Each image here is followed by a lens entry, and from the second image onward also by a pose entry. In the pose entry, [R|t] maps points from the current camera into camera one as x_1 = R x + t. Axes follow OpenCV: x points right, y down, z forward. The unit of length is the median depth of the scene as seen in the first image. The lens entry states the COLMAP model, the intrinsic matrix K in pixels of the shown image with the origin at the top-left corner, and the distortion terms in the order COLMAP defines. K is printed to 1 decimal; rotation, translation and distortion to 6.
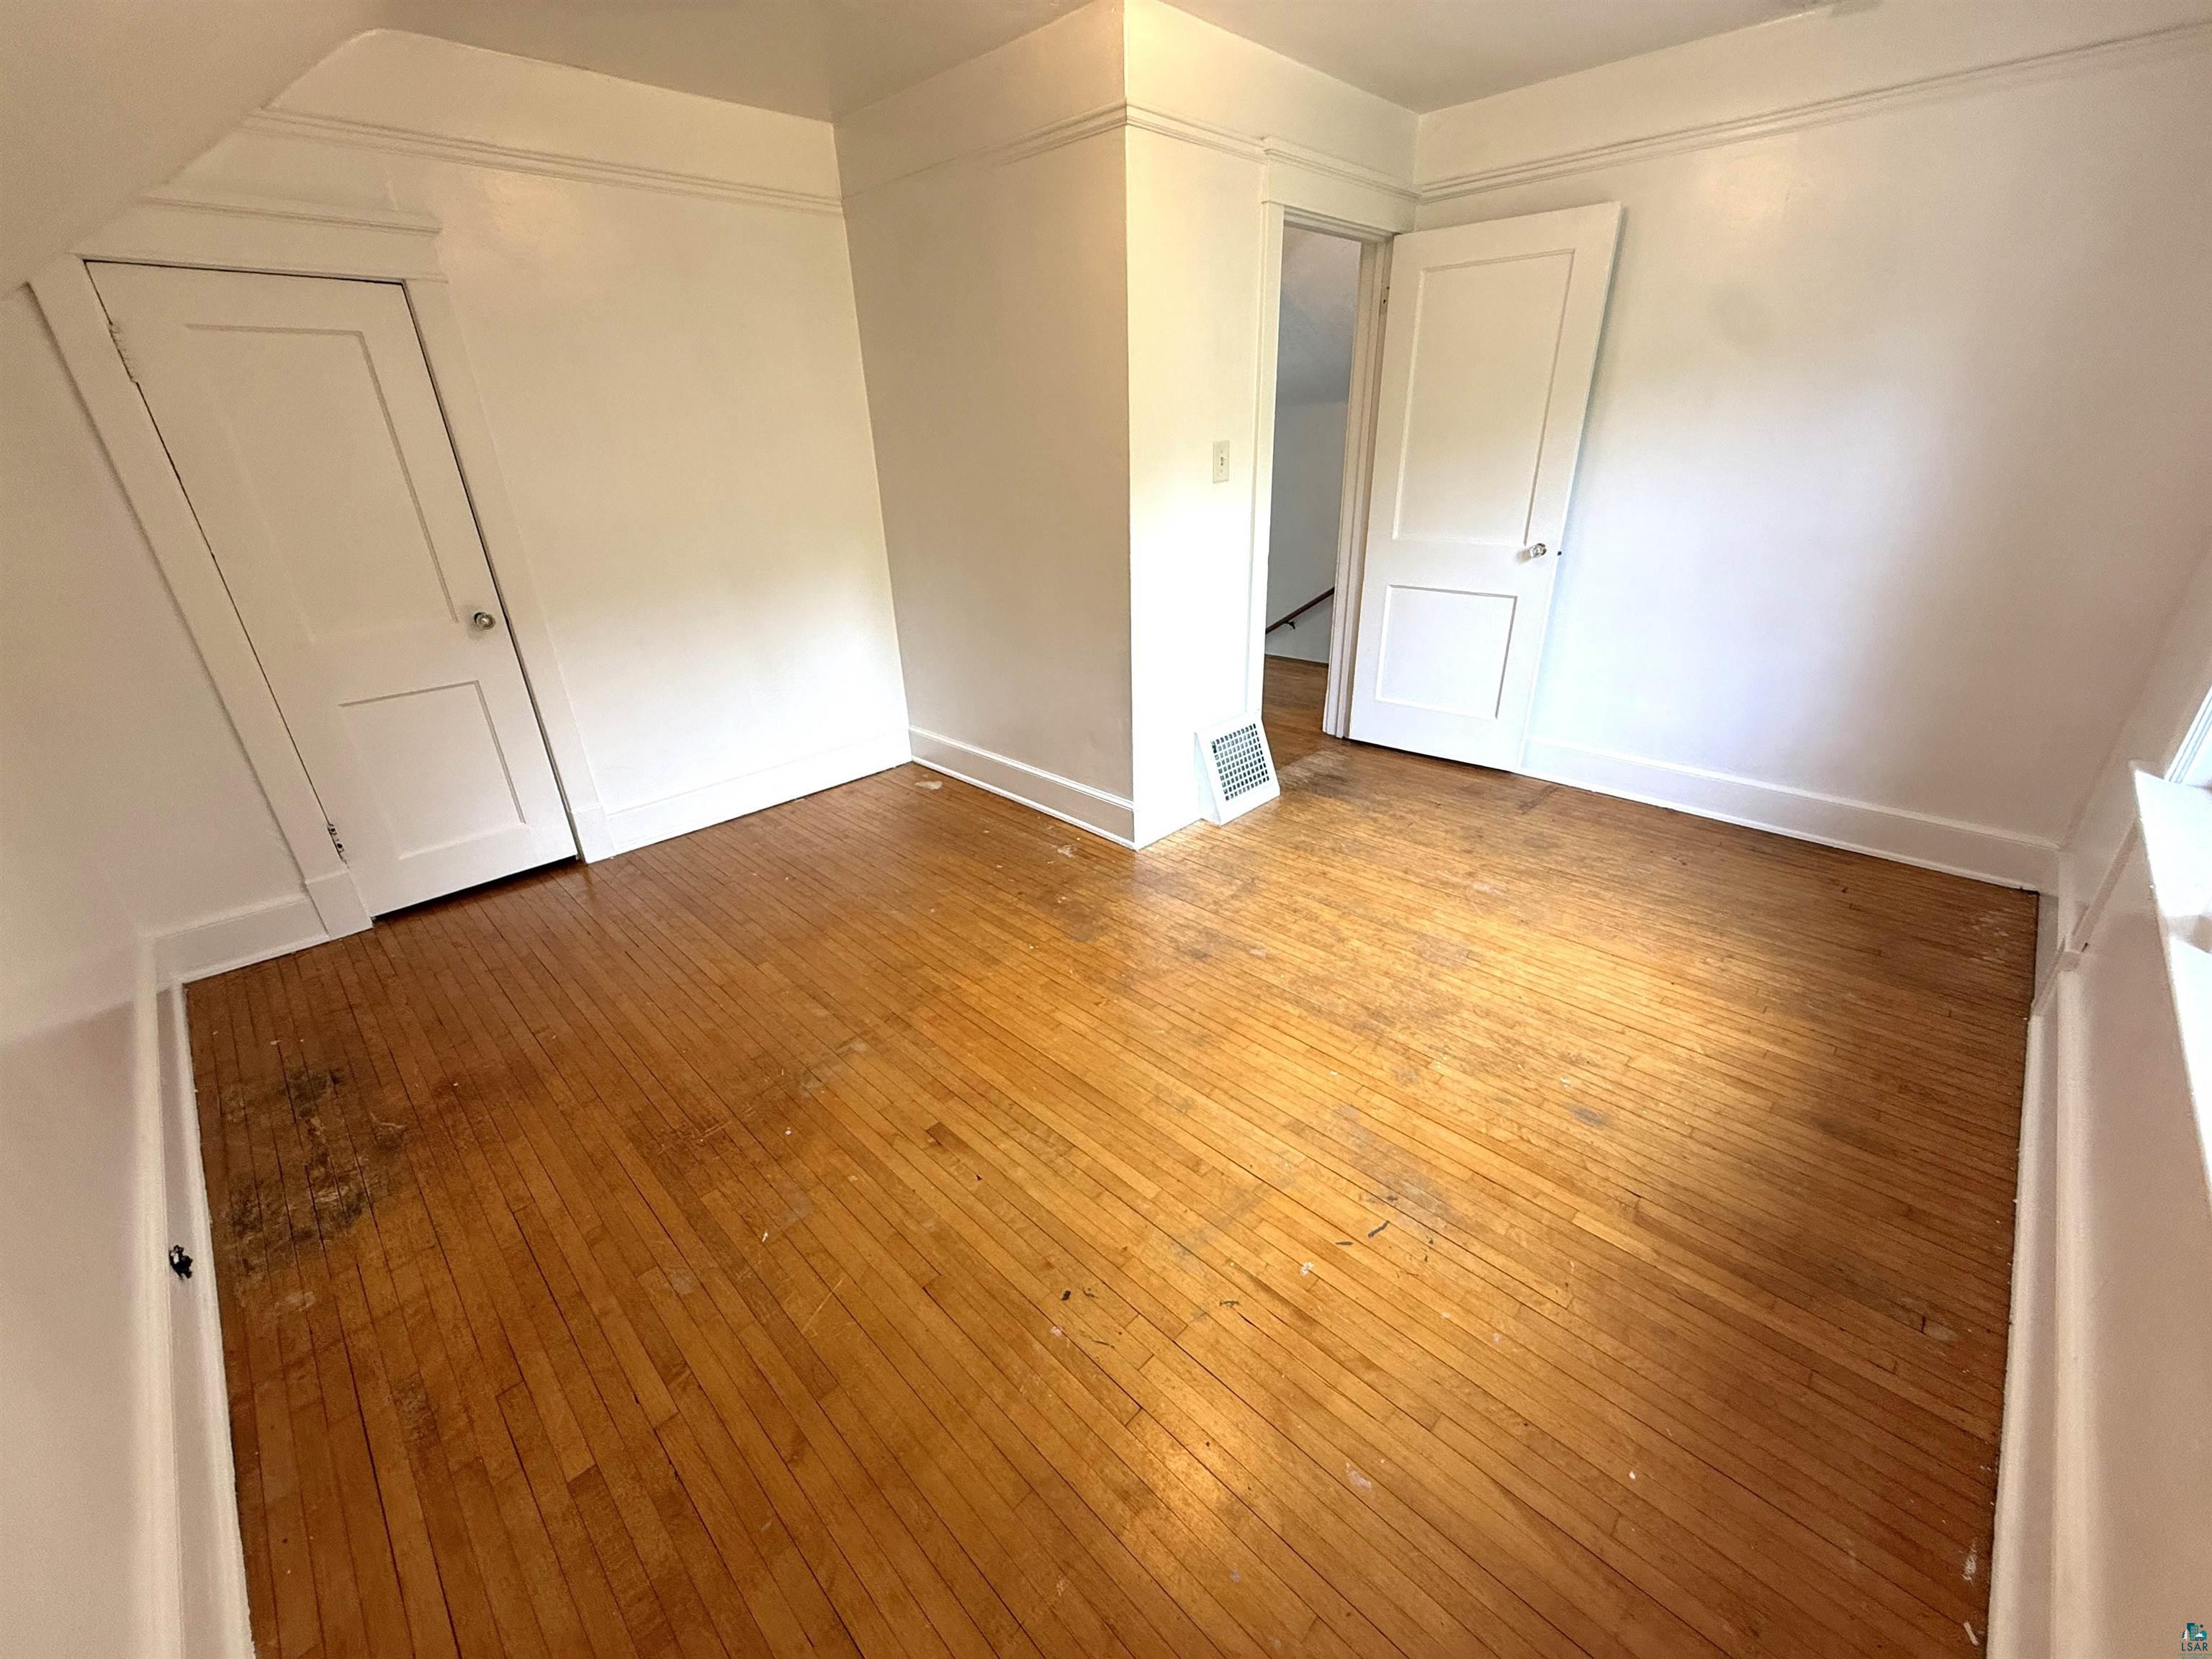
lens RADIAL K [[884.3, 0, 1104.6], [0, 884.3, 828.7], [0, 0, 1]] dist [-0.000106, 0.000071]
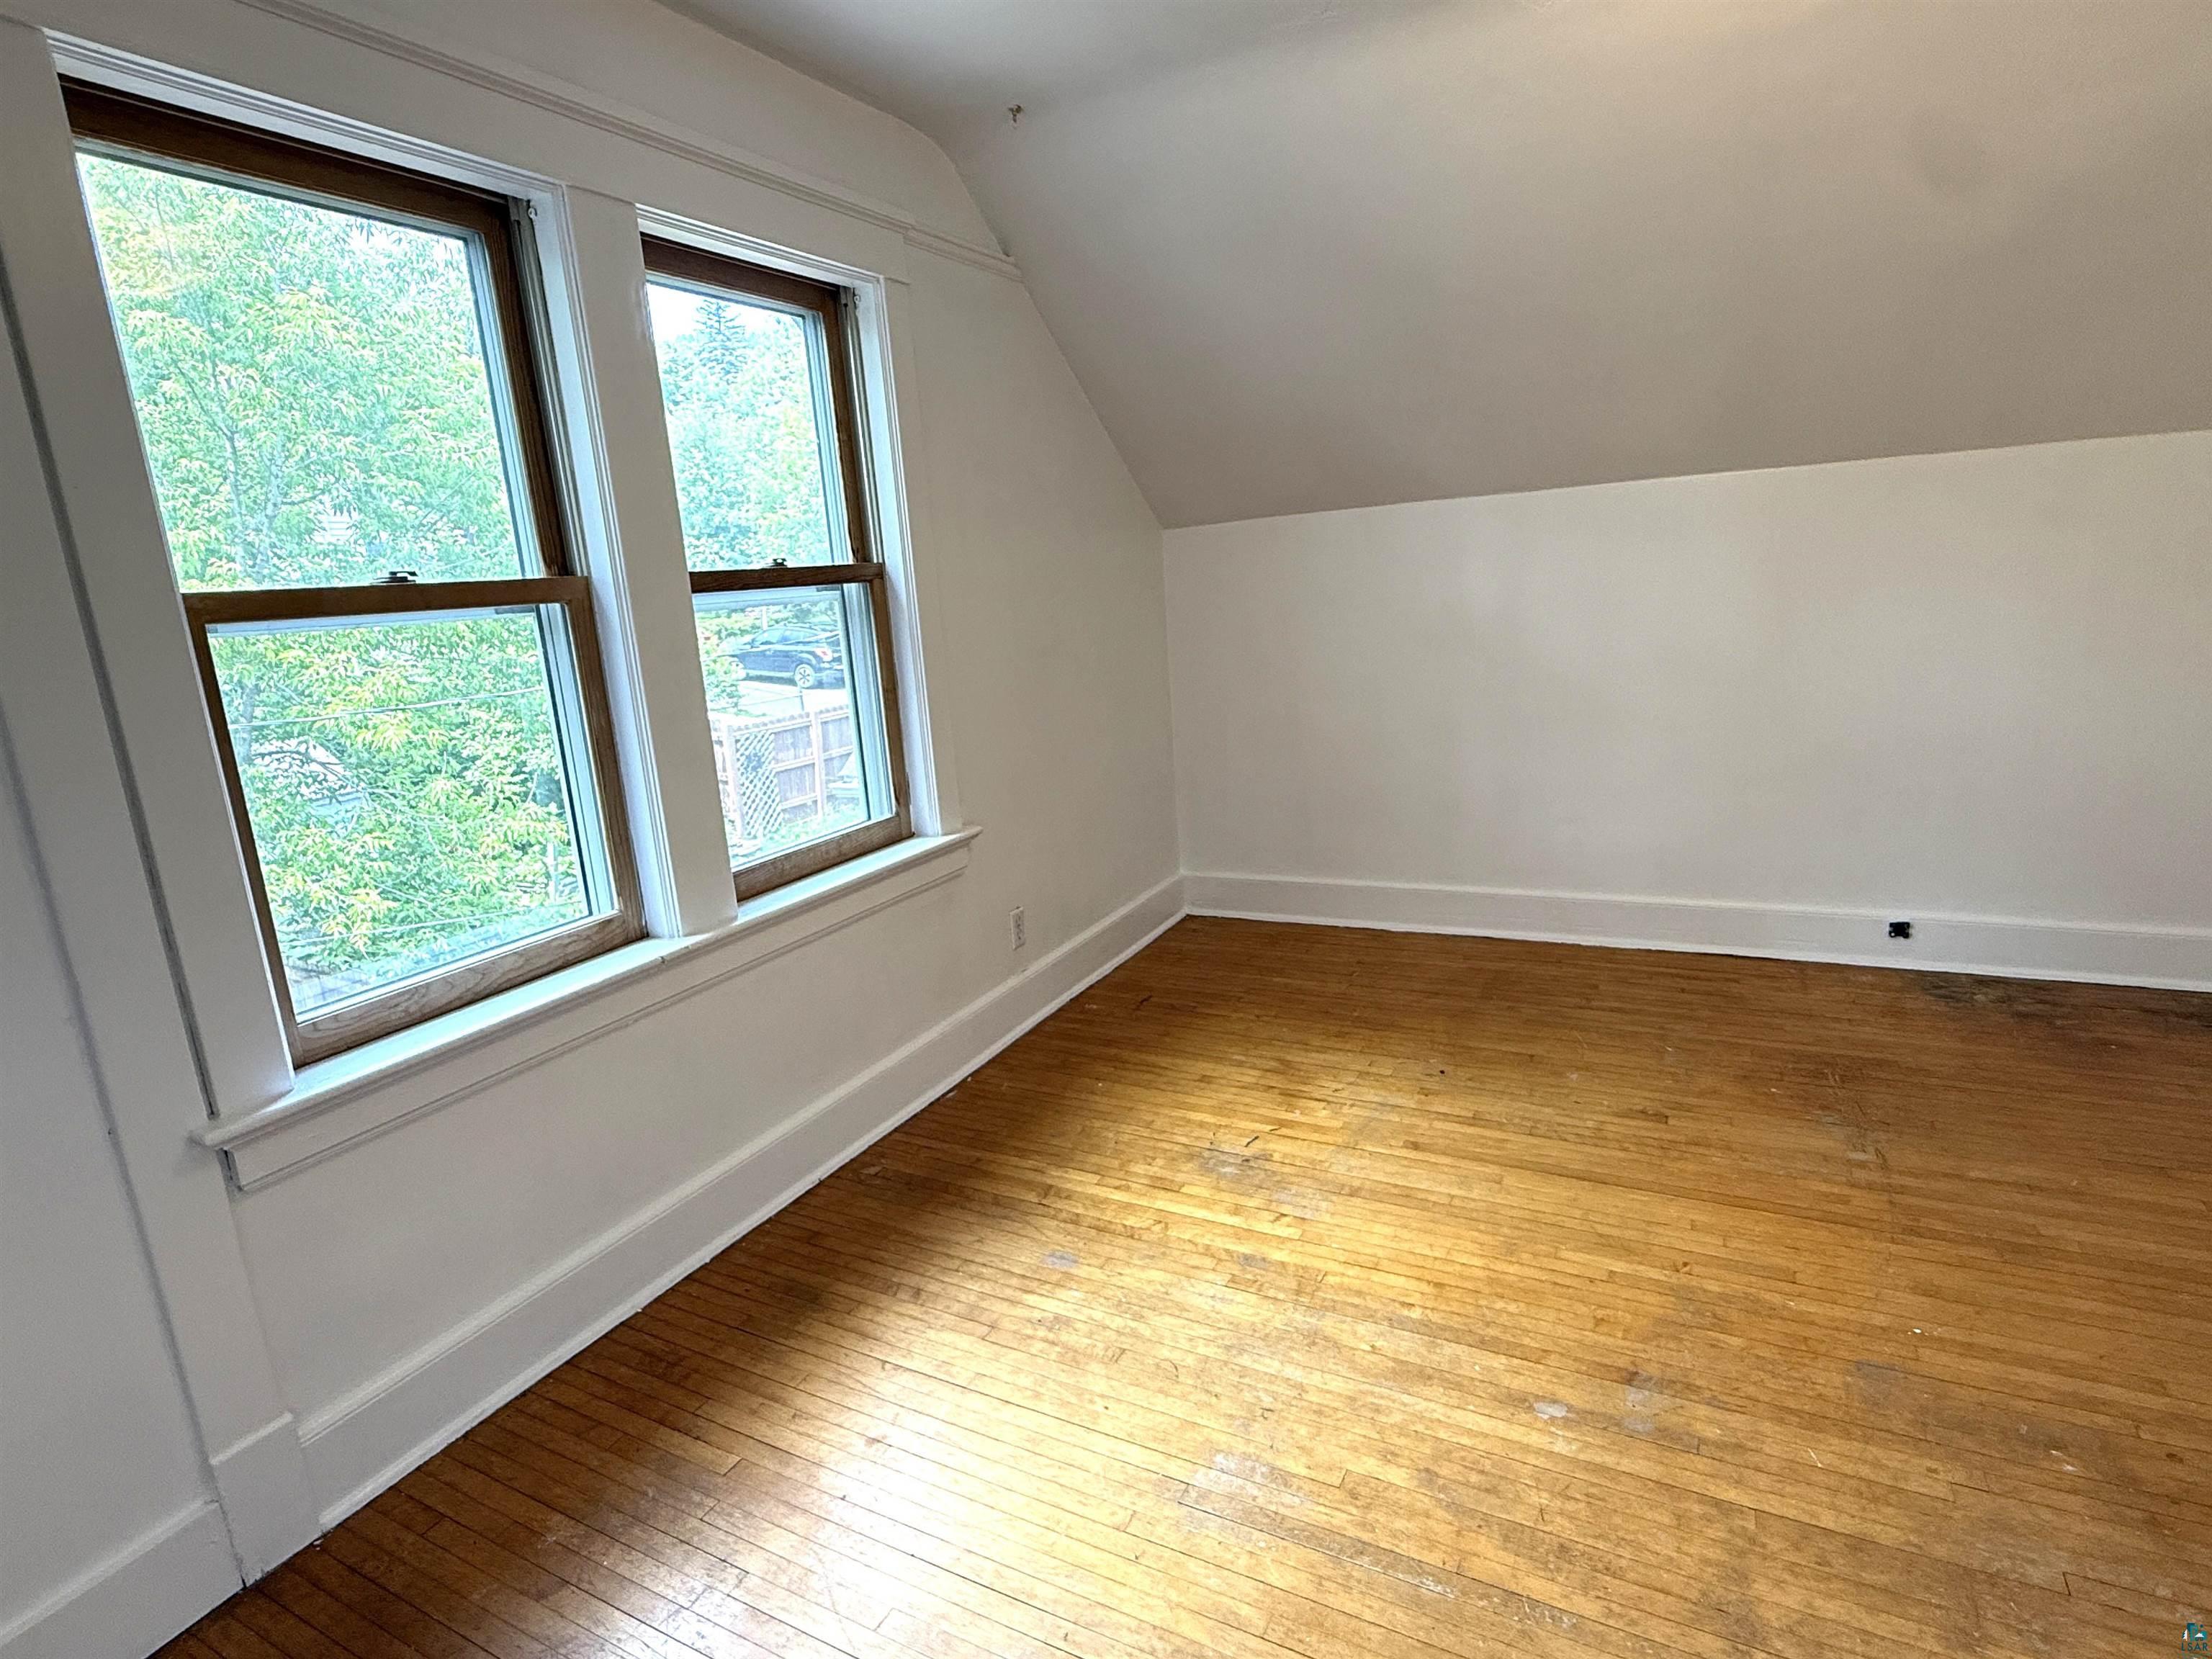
lens RADIAL K [[1159.0, 0, 1106.0], [0, 1159.0, 829.5], [0, 0, 1]] dist [0.000614, 0.000319]
pose [[-0.952710, 0.158086, -0.259523, 0.835551], [-0.028756, 0.803297, 0.594883, -0.829528], [0.302517, 0.574214, -0.760764, 1.874566]]
